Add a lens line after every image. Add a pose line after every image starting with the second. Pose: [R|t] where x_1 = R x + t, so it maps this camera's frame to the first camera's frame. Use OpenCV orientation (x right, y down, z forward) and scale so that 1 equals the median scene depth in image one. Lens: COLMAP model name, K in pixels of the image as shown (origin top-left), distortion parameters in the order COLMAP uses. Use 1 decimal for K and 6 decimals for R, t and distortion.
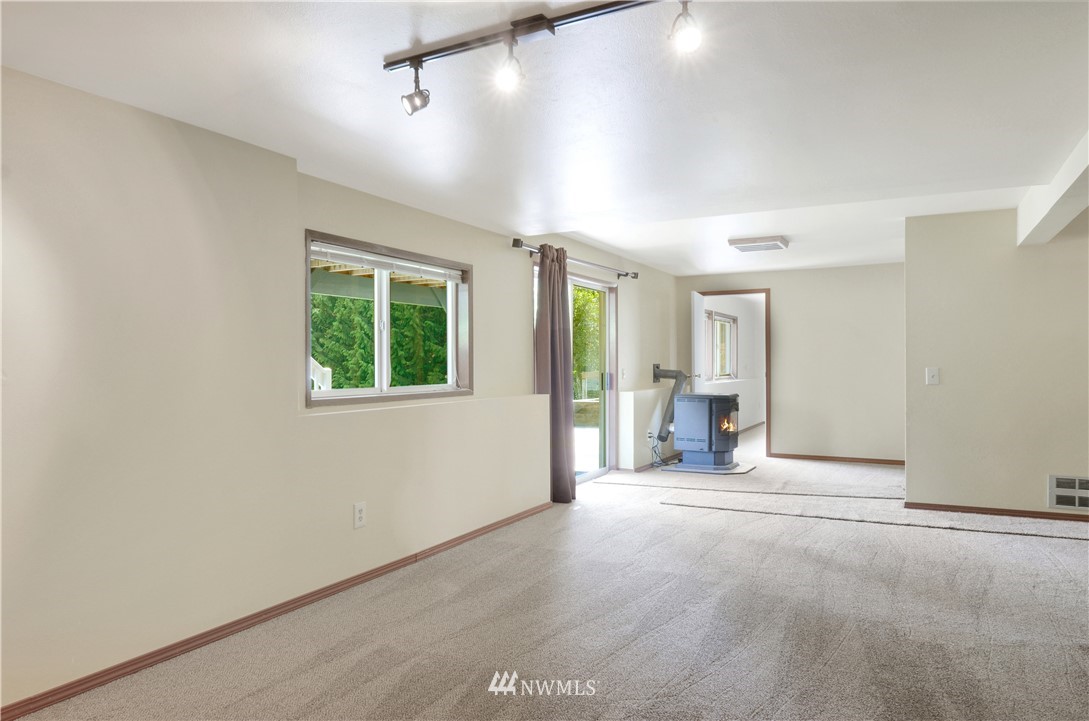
lens RADIAL K [[697.9, 0, 545.5], [0, 697.9, 362.8], [0, 0, 1]] dist [0.002669, 0.000644]
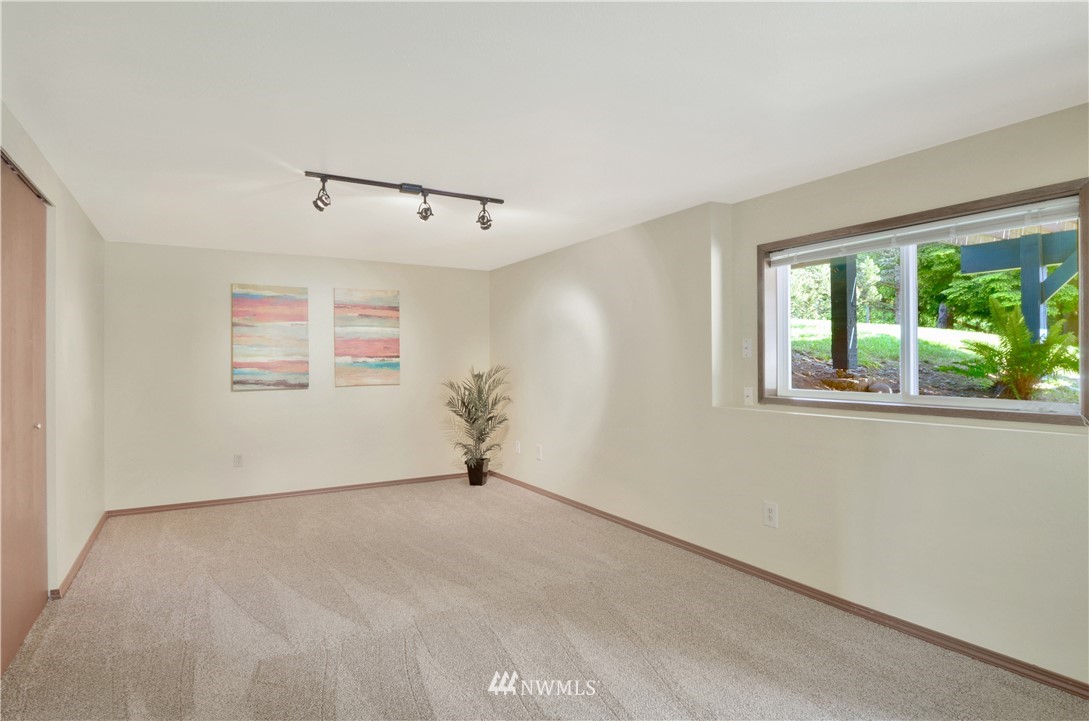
lens RADIAL K [[598.8, 0, 545.4], [0, 598.8, 360.7], [0, 0, 1]] dist [-0.003566, -0.000595]
pose [[-0.523383, -0.001391, -0.852096, 0.643953], [0.004424, 0.999981, -0.004350, -0.002175], [0.852086, -0.006047, -0.523367, 1.177366]]
